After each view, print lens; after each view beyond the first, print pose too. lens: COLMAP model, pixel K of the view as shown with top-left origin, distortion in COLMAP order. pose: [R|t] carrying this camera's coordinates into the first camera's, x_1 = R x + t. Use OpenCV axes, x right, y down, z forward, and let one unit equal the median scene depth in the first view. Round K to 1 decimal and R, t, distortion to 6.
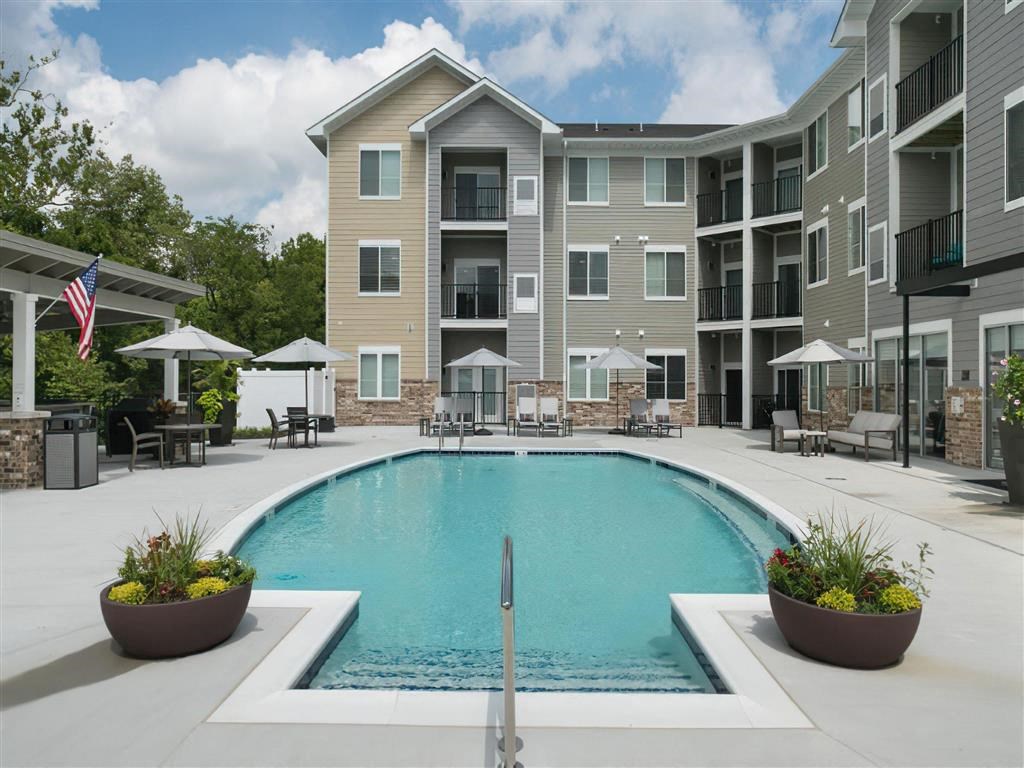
lens RADIAL K [[720.2, 0, 514.5], [0, 720.2, 369.3], [0, 0, 1]] dist [-0.001585, 0.025400]
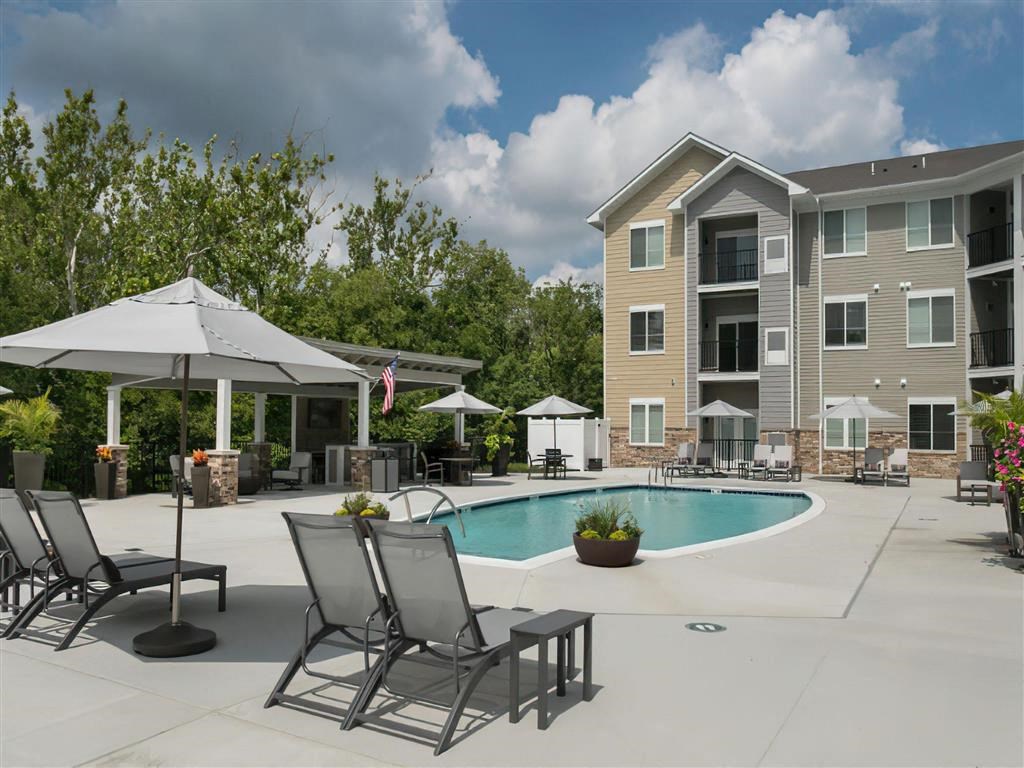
lens RADIAL K [[814.1, 0, 512.0], [0, 814.1, 384.0], [0, 0, 1]] dist [0.000529, 0.001597]
pose [[0.868421, -0.020032, -0.495423, 0.264231], [0.002177, 0.999328, -0.036592, -0.007569], [0.495823, 0.030698, 0.867881, -0.224896]]
